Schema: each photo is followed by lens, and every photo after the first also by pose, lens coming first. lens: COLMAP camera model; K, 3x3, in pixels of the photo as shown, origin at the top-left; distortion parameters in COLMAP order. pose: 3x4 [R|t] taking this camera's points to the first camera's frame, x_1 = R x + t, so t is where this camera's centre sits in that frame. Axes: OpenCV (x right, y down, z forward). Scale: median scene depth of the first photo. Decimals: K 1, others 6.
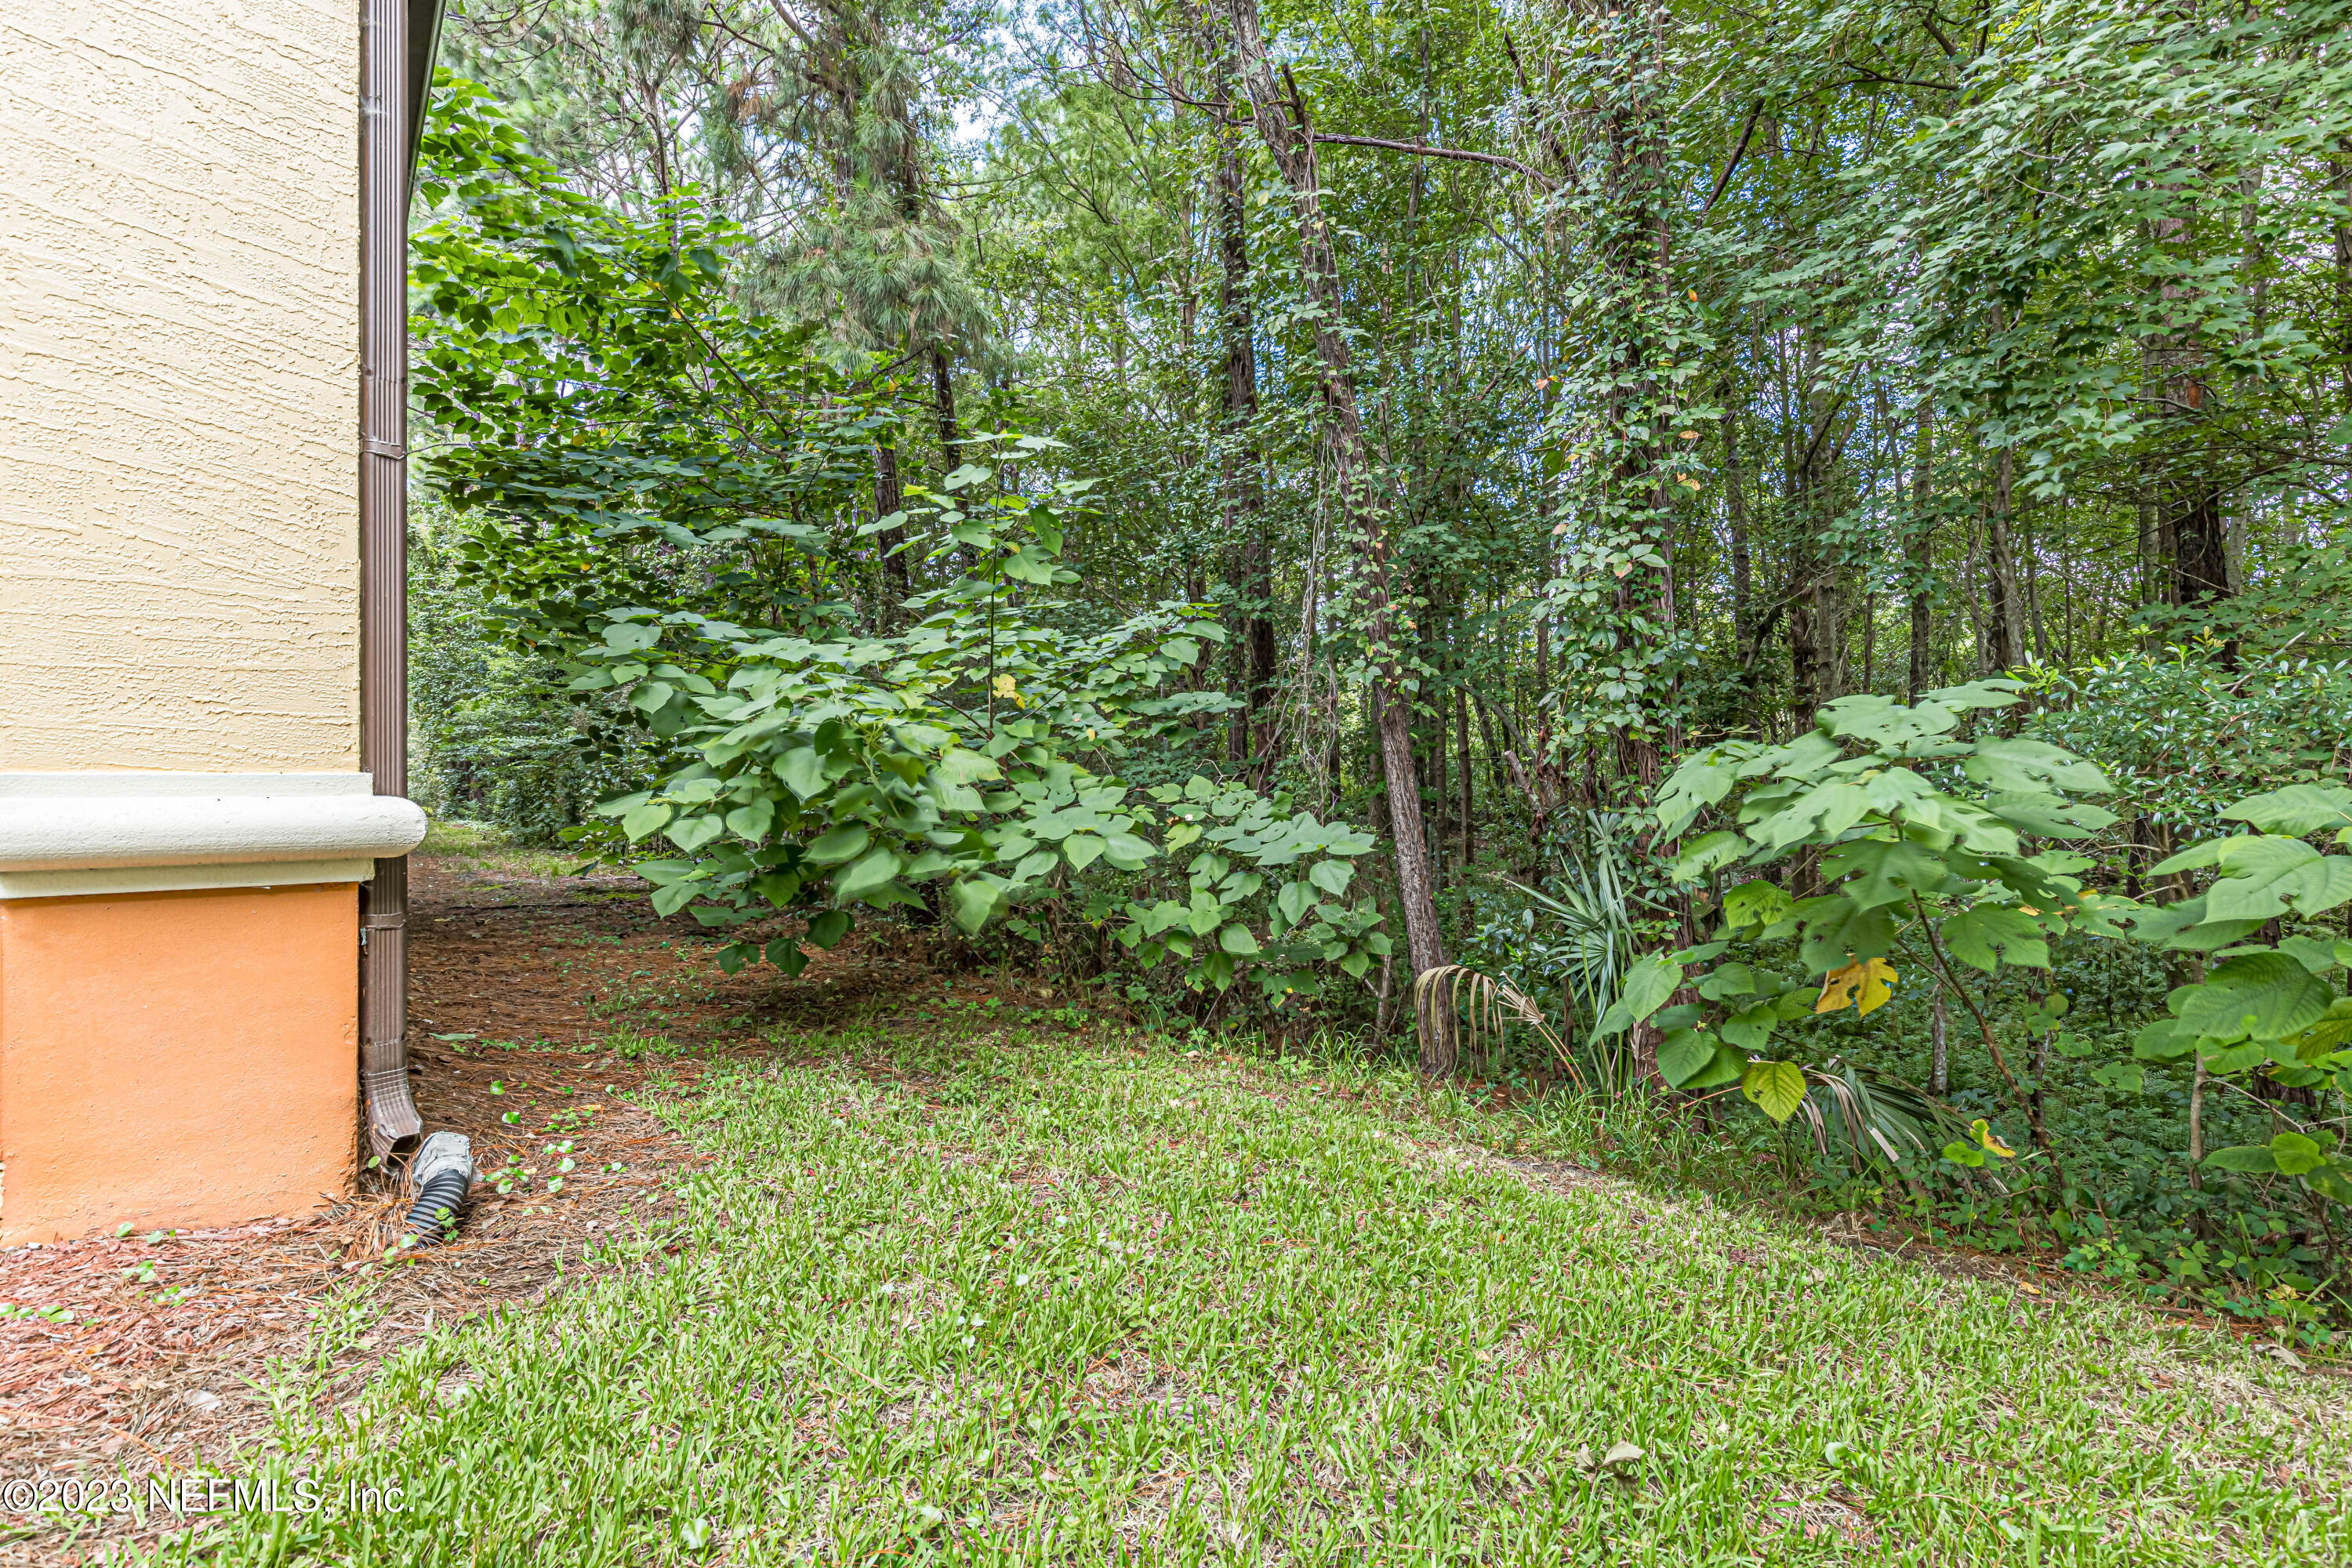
lens RADIAL K [[1053.0, 0, 1176.0], [0, 1053.0, 784.0], [0, 0, 1]] dist [-0.000182, -0.000706]
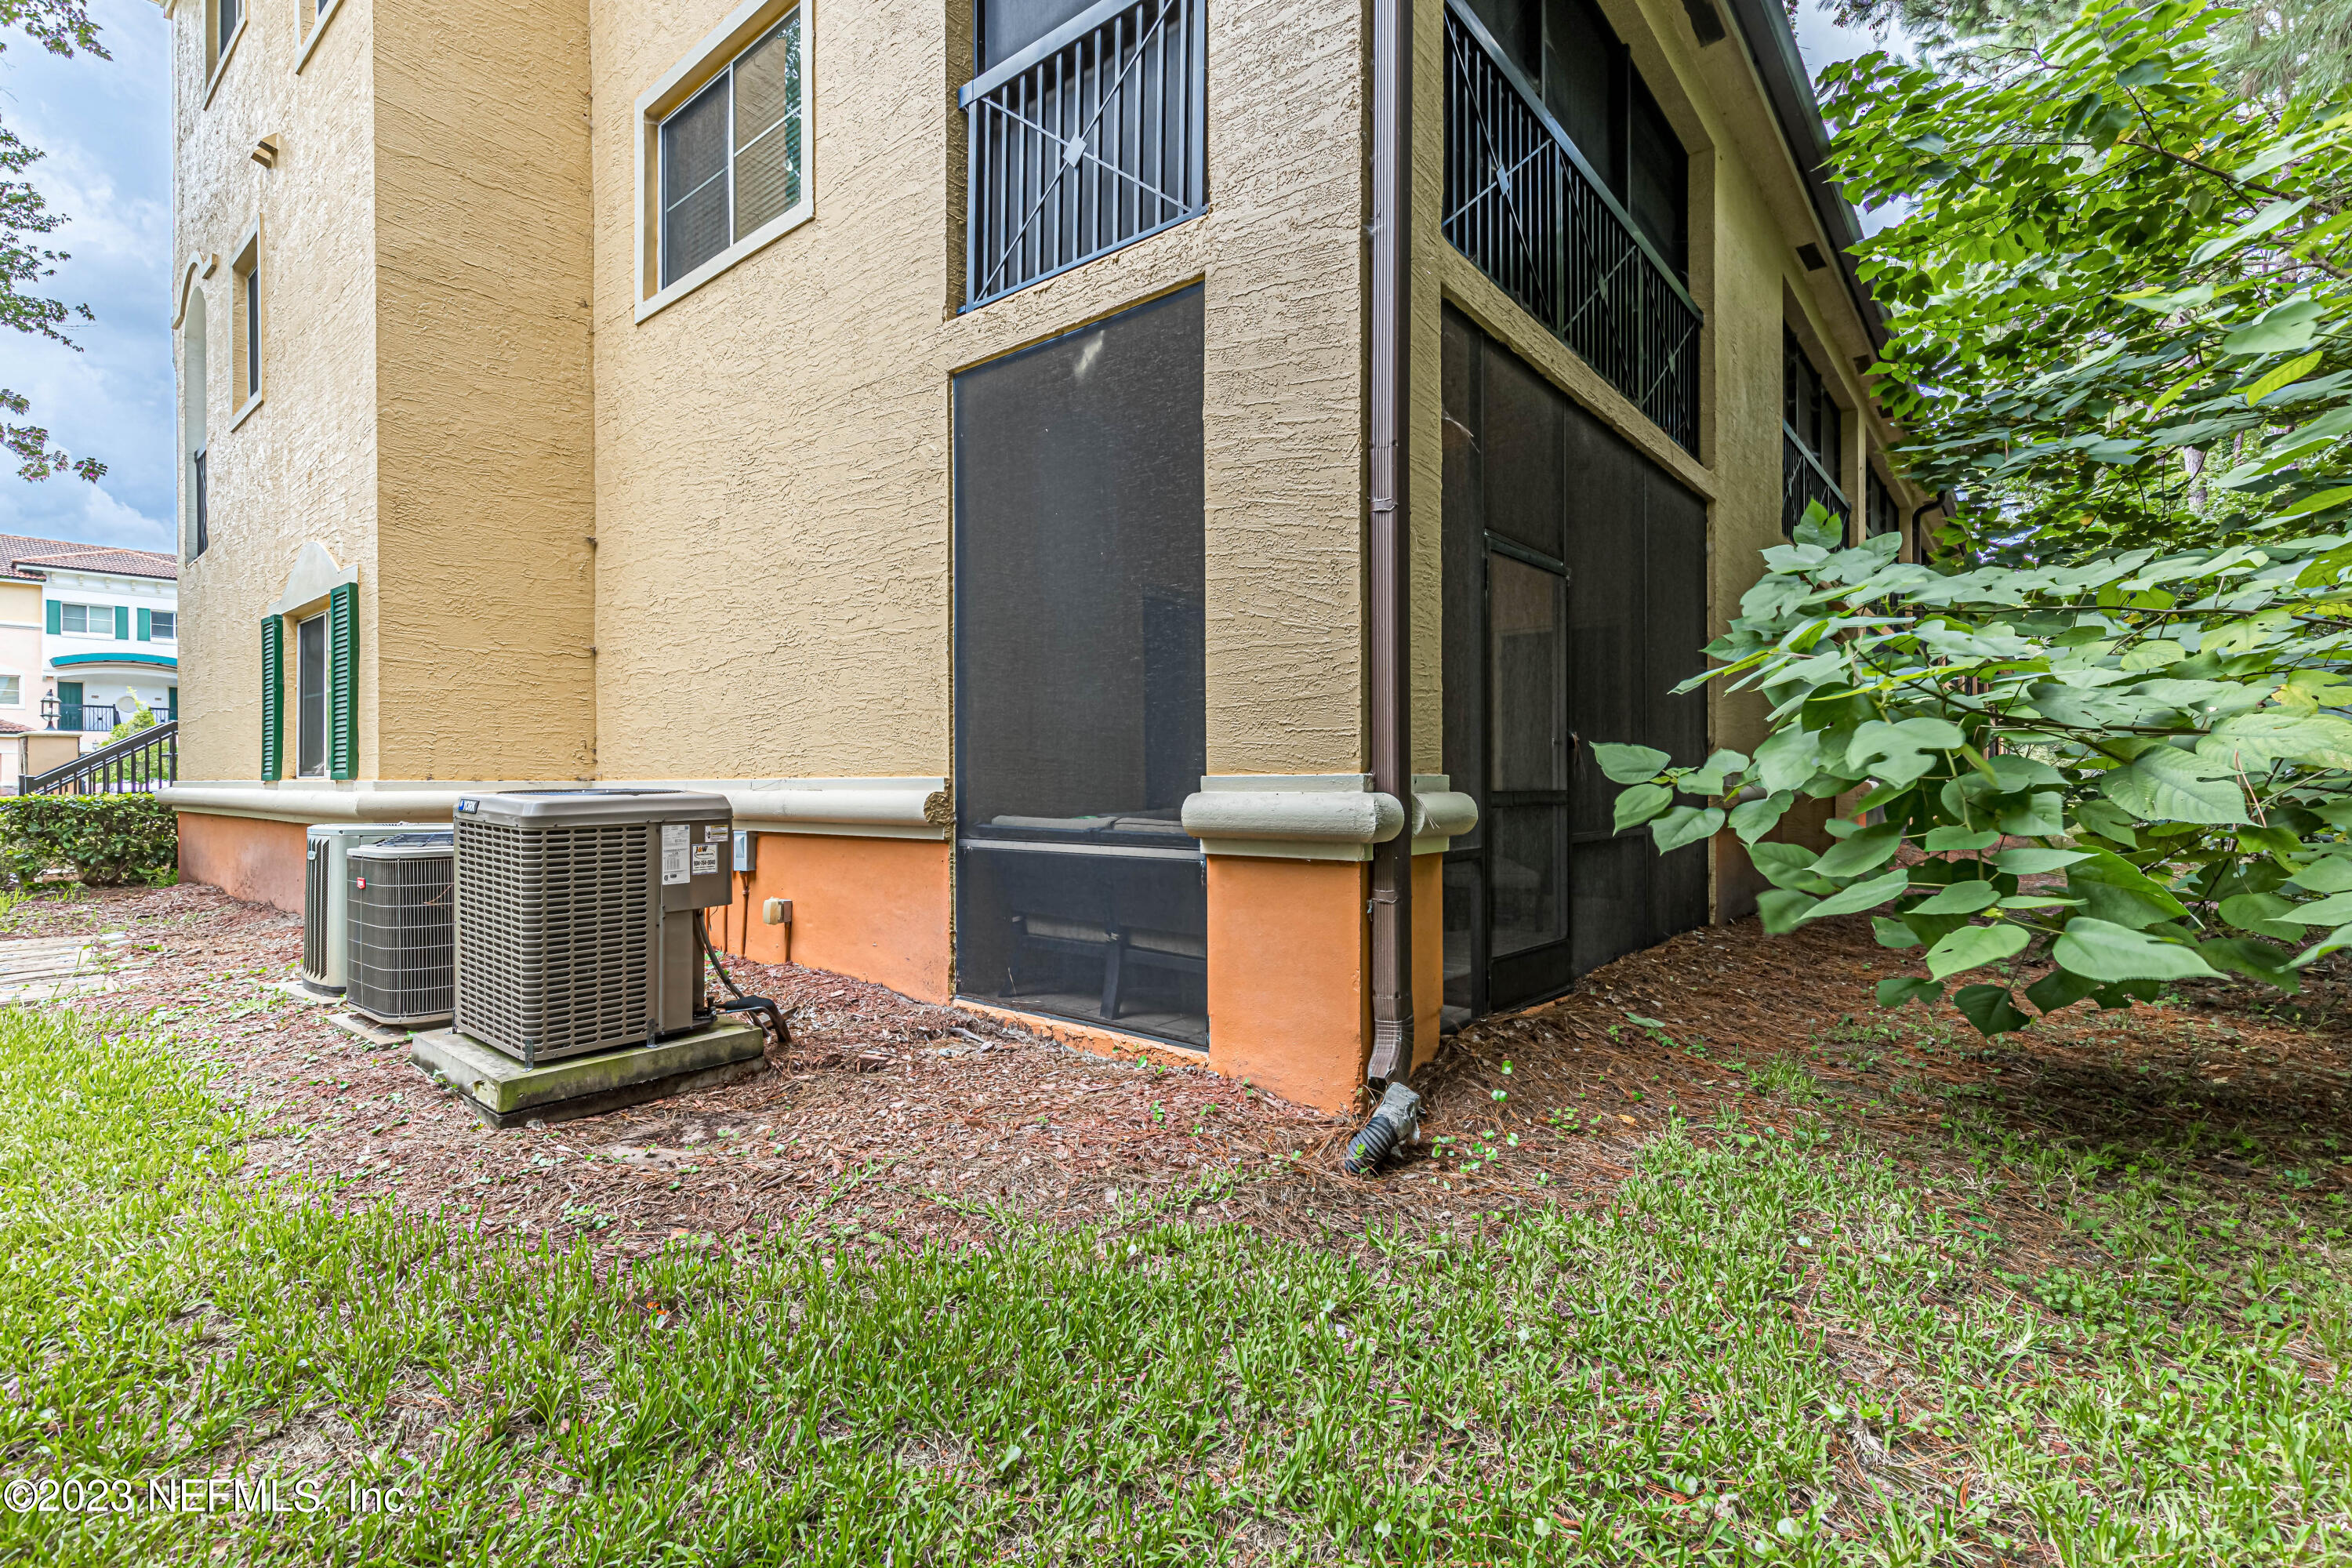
lens RADIAL K [[1053.0, 0, 1176.0], [0, 1053.0, 784.0], [0, 0, 1]] dist [-0.000182, -0.000706]
pose [[0.240128, 0.000916, -0.970741, 0.393497], [0.000224, 0.999999, 0.000999, -0.000034], [0.970741, -0.000457, 0.240128, 0.512257]]
